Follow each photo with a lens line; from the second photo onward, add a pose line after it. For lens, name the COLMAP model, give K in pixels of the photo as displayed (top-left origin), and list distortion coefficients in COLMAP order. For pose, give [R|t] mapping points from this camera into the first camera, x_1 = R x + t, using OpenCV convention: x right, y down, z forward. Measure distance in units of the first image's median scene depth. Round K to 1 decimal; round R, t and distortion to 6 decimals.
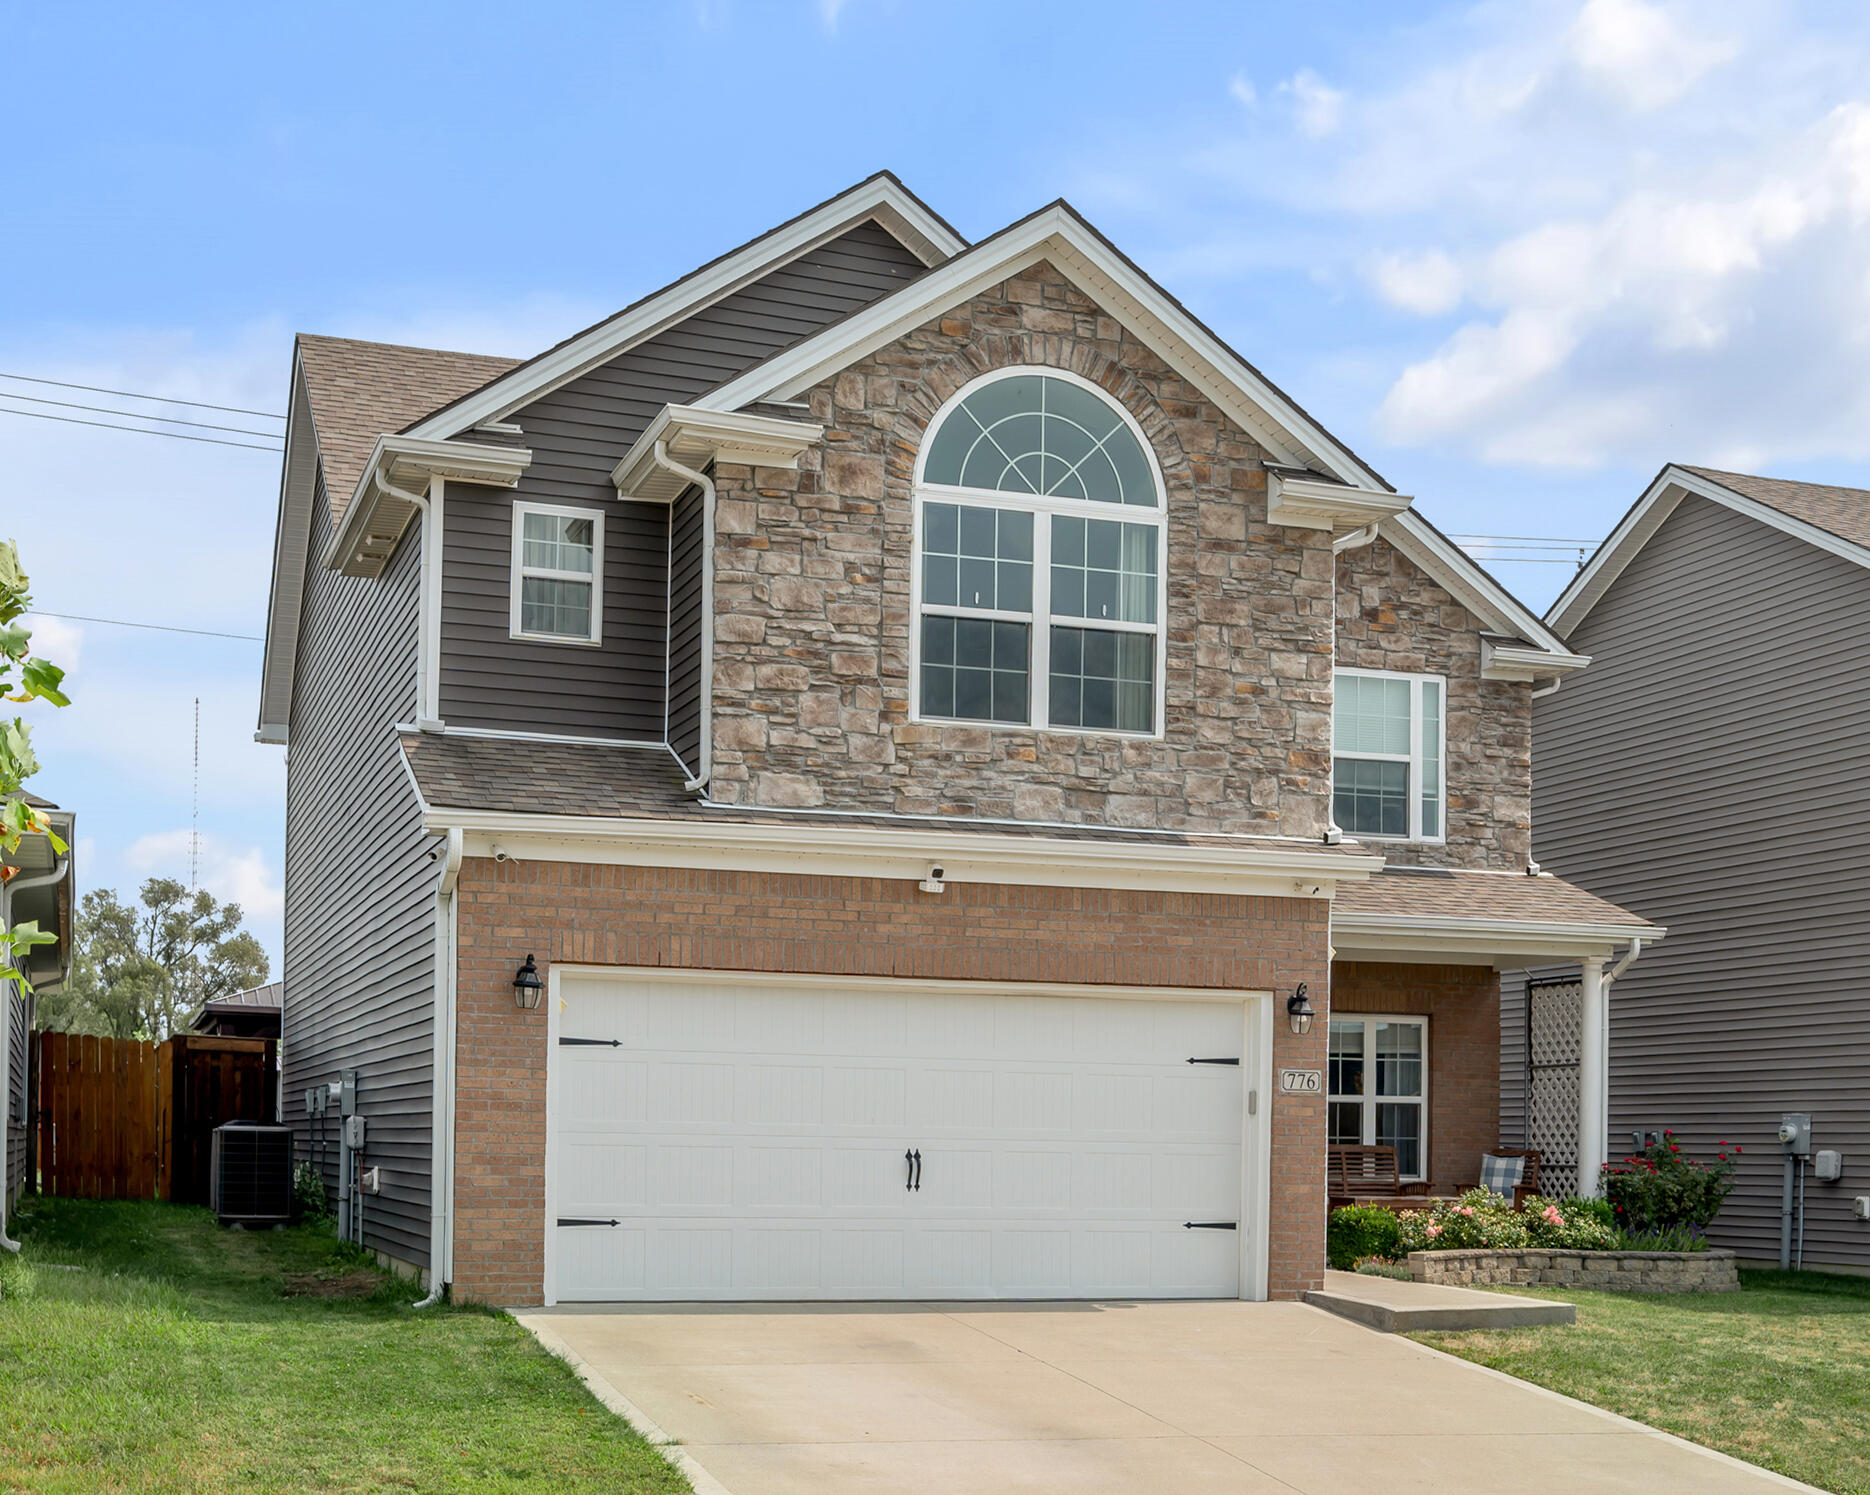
lens RADIAL K [[2429.5, 0, 935.0], [0, 2429.5, 747.5], [0, 0, 1]] dist [-0.011185, -0.012776]
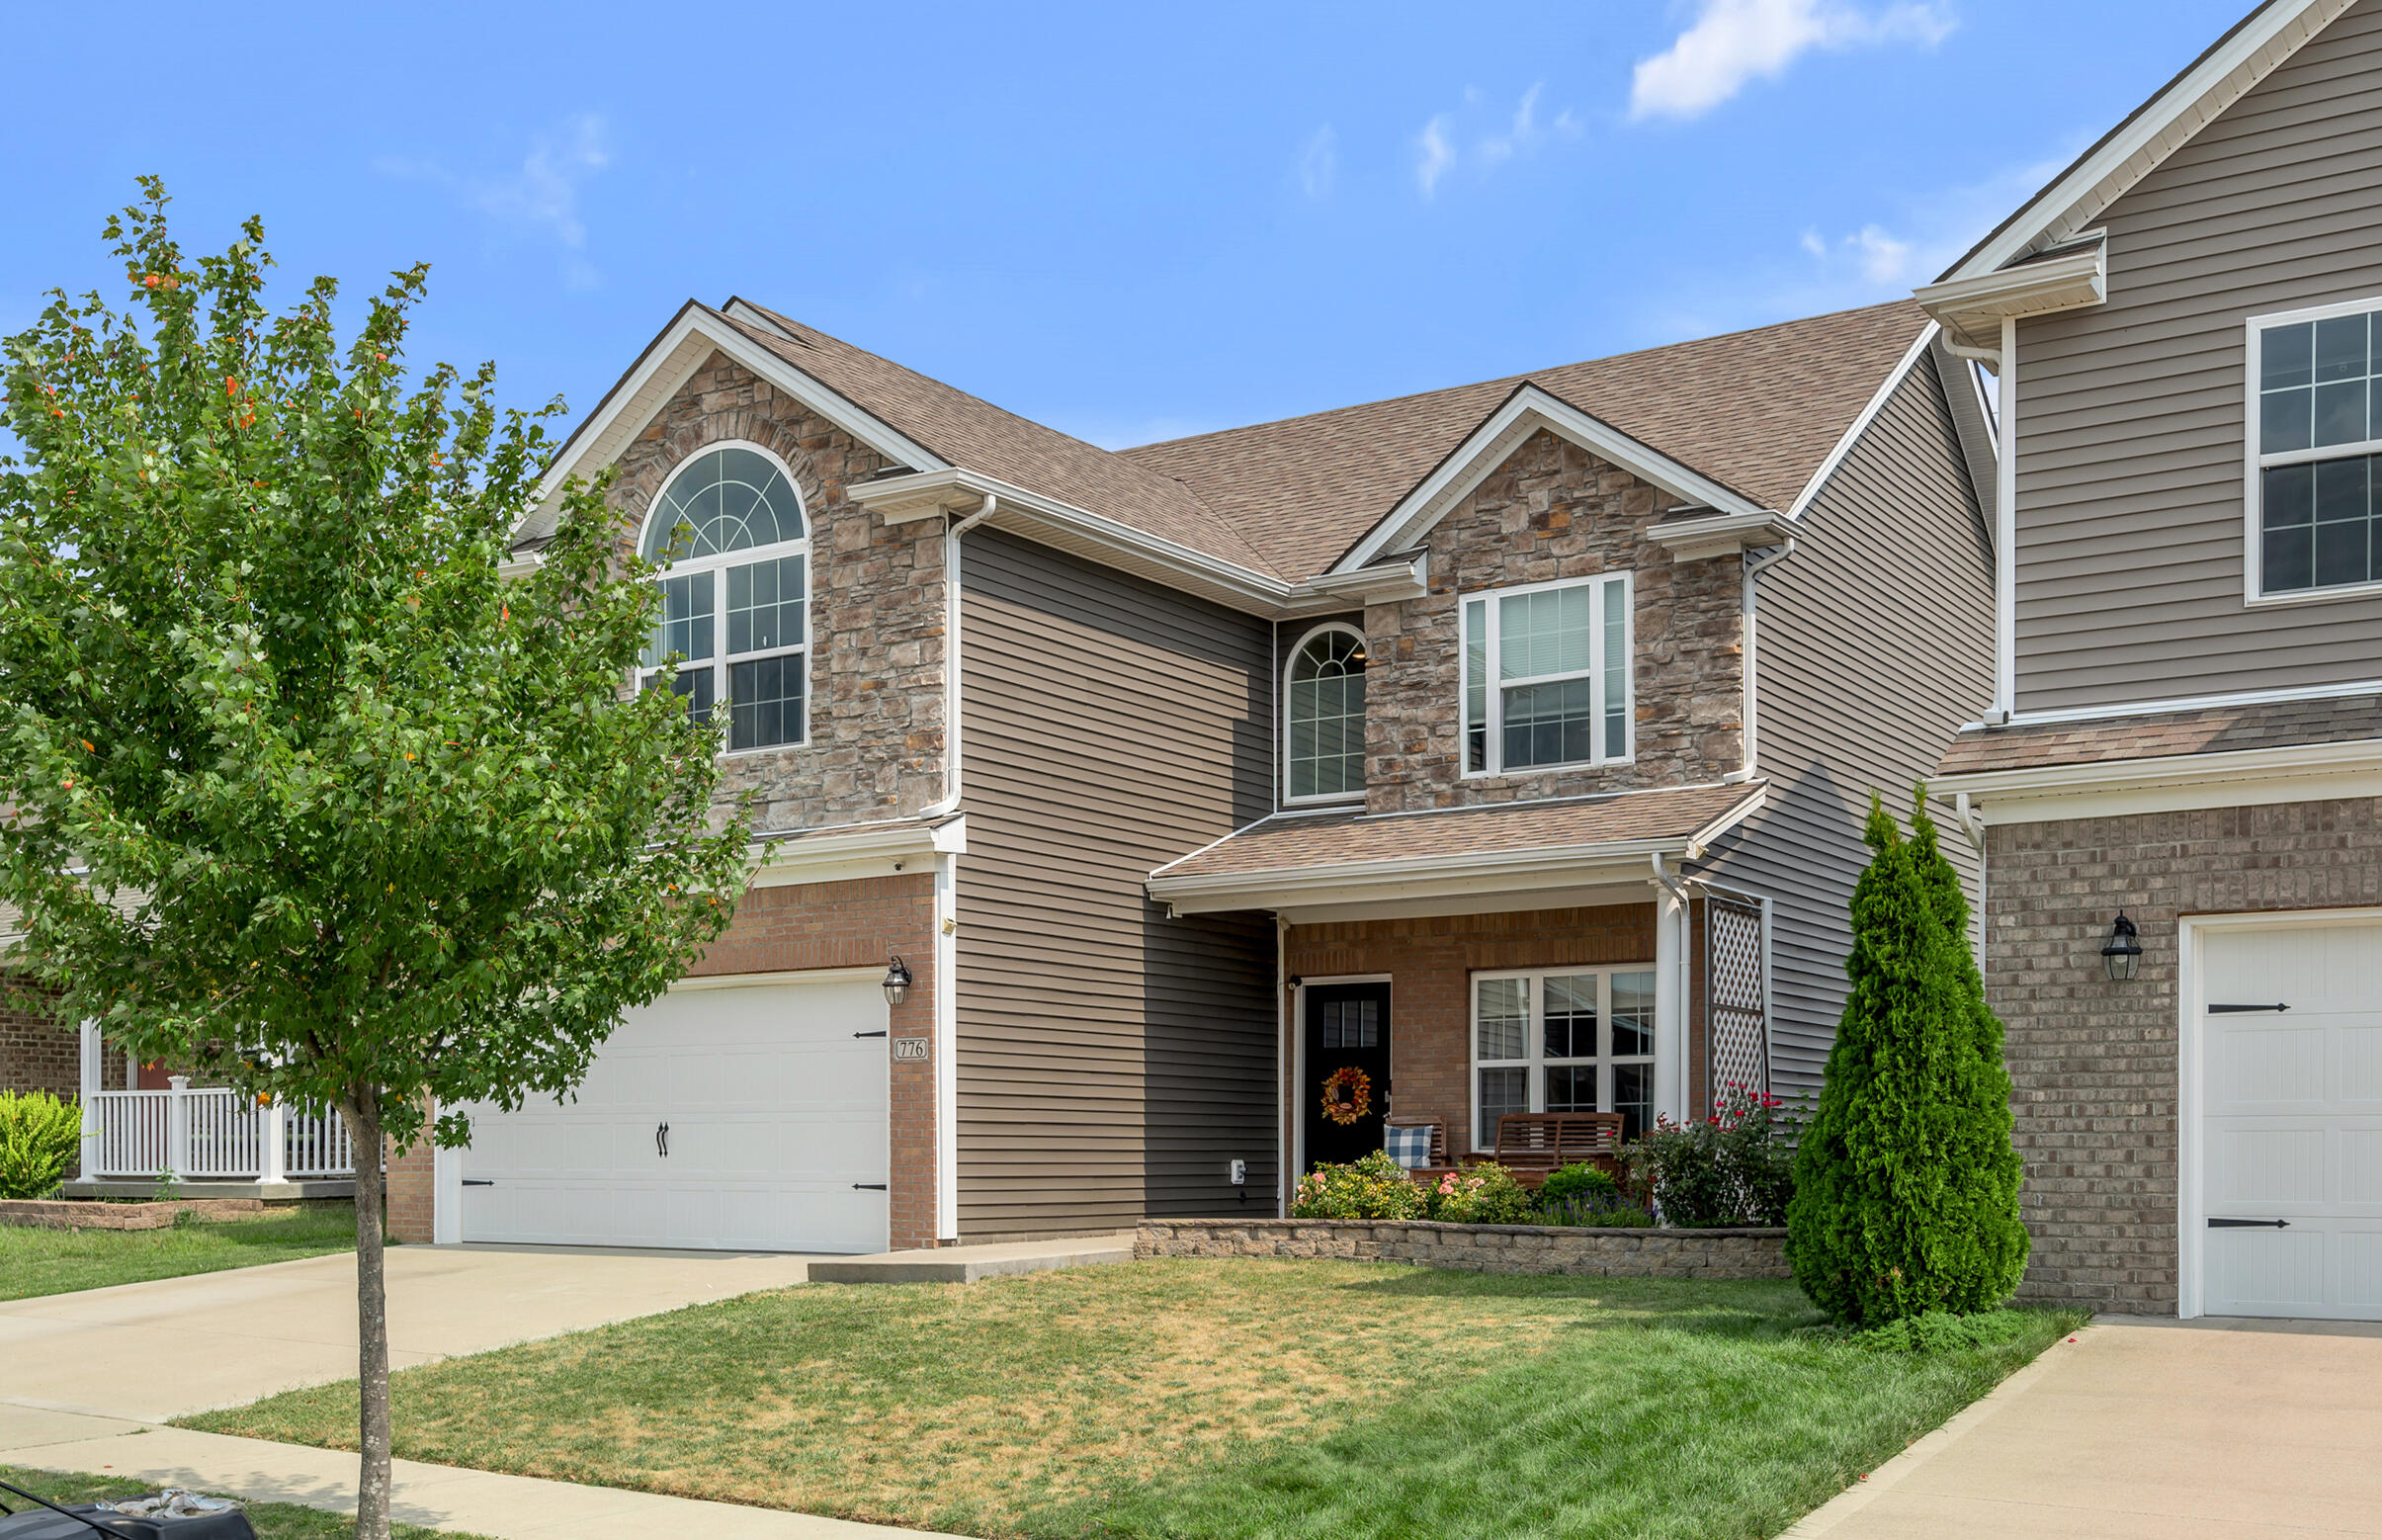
lens RADIAL K [[2426.8, 0, 1191.0], [0, 2426.8, 770.0], [0, 0, 1]] dist [-0.020275, -0.002033]
pose [[0.603981, -0.141248, -0.784383, 1.036389], [0.138112, 0.987830, -0.071537, 0.107508], [0.784941, -0.065125, 0.616138, 0.447734]]
